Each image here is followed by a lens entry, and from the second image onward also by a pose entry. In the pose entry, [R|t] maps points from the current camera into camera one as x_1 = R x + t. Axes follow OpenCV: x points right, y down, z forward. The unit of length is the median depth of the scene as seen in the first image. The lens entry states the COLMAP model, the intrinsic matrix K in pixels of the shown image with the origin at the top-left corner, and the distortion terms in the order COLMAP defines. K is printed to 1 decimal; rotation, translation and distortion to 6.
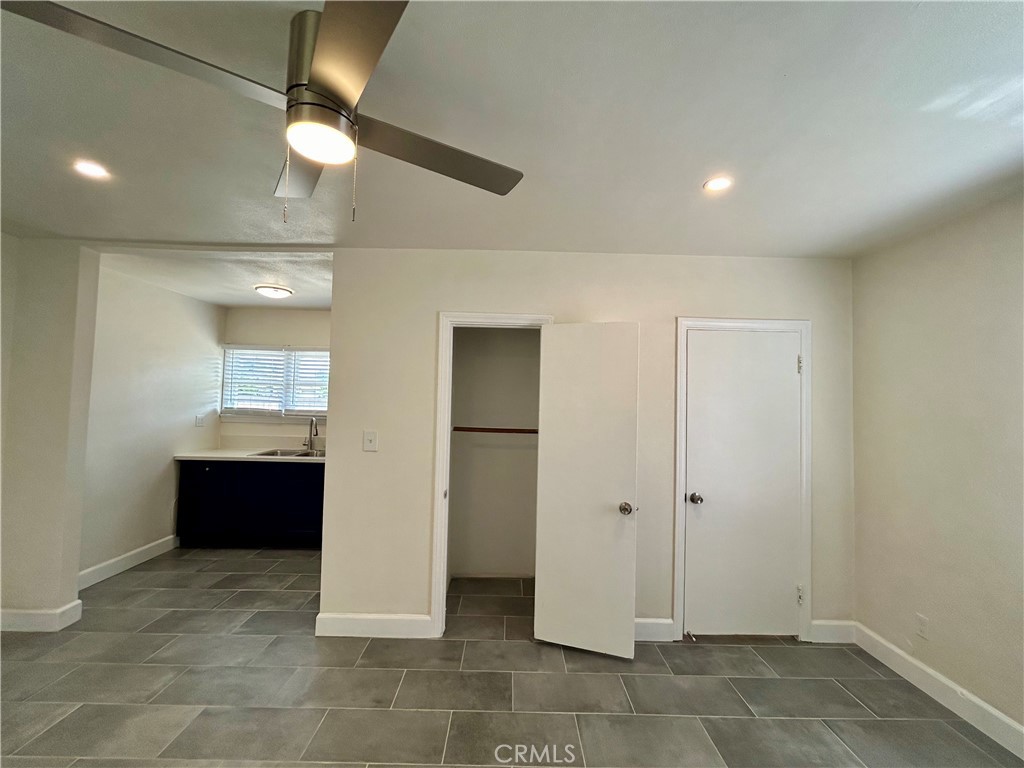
lens RADIAL K [[411.5, 0, 509.9], [0, 411.5, 389.2], [0, 0, 1]] dist [0.003068, 0.000263]
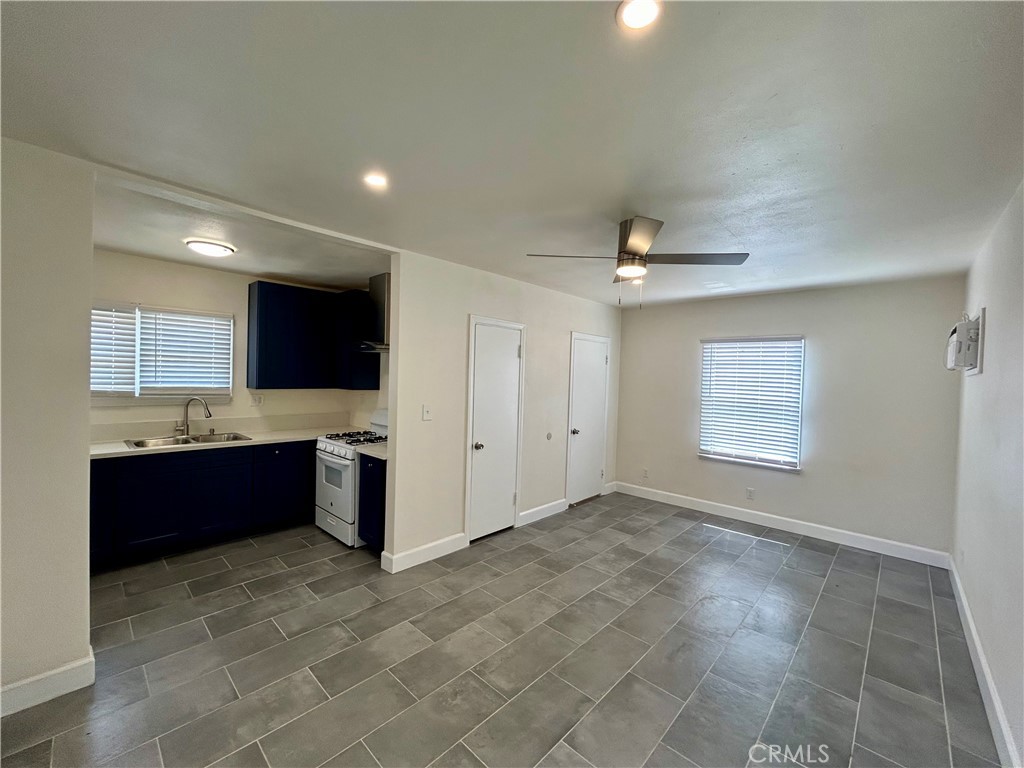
lens RADIAL K [[415.2, 0, 508.6], [0, 415.2, 384.9], [0, 0, 1]] dist [0.003247, 0.000717]
pose [[0.698218, -0.019905, 0.715609, -1.122467], [-0.035298, 0.997440, 0.062183, -0.050973], [-0.715015, -0.068677, 0.695728, -0.068486]]
